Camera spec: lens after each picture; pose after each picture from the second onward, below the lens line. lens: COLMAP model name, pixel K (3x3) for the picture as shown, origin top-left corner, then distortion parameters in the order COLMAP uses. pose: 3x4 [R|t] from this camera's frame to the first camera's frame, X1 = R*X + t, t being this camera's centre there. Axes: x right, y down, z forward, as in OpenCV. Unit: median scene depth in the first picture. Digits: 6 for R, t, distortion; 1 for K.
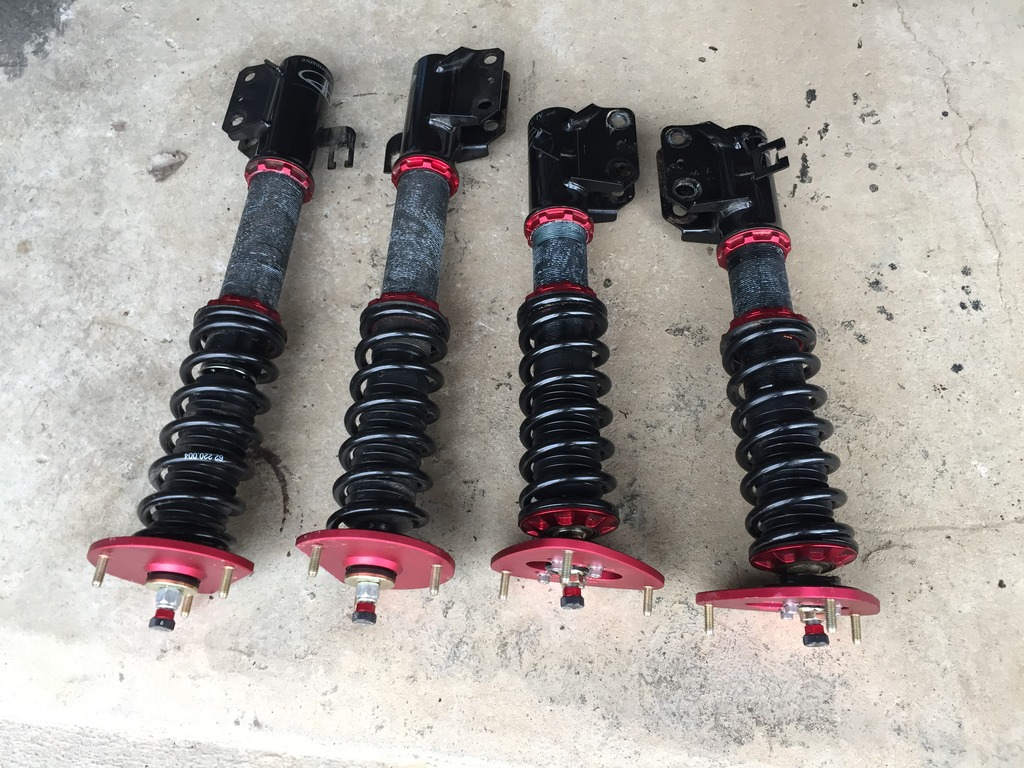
lens RADIAL K [[892.5, 0, 514.9], [0, 892.5, 382.4], [0, 0, 1]] dist [0.063606, -0.095793]
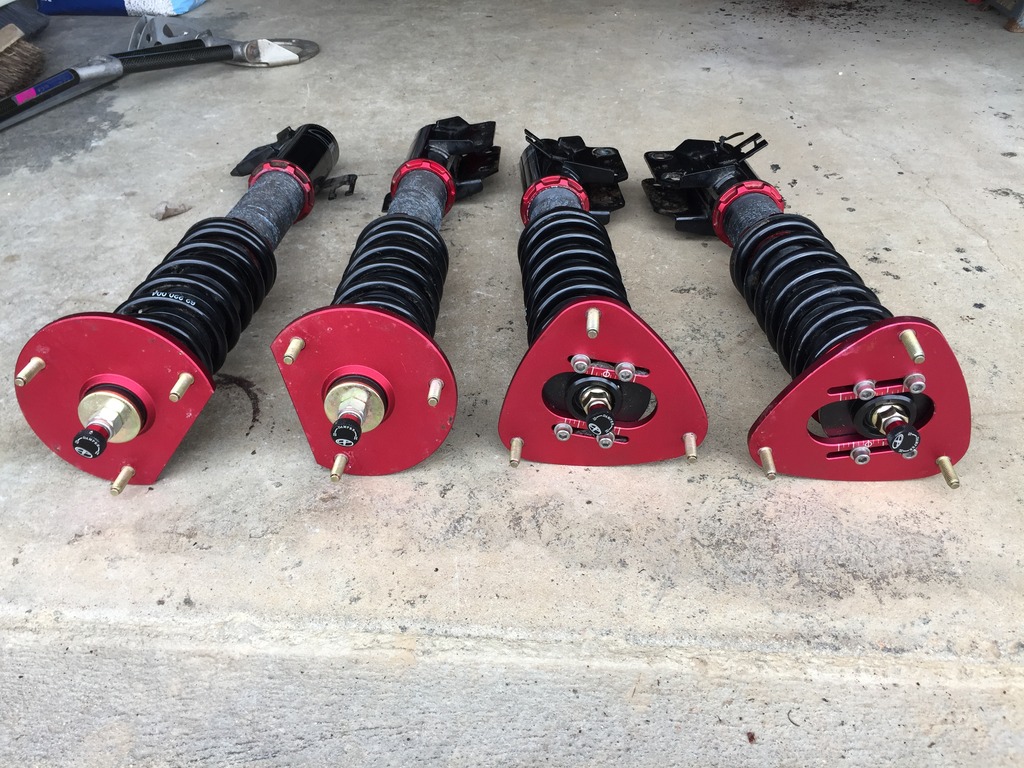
lens RADIAL K [[892.5, 0, 514.5], [0, 892.5, 383.2], [0, 0, 1]] dist [0.063606, -0.095793]
pose [[0.999275, -0.016336, 0.034401, -0.039650], [0.031534, 0.861393, -0.506958, 0.587796], [-0.021351, 0.507675, 0.861284, 0.257313]]
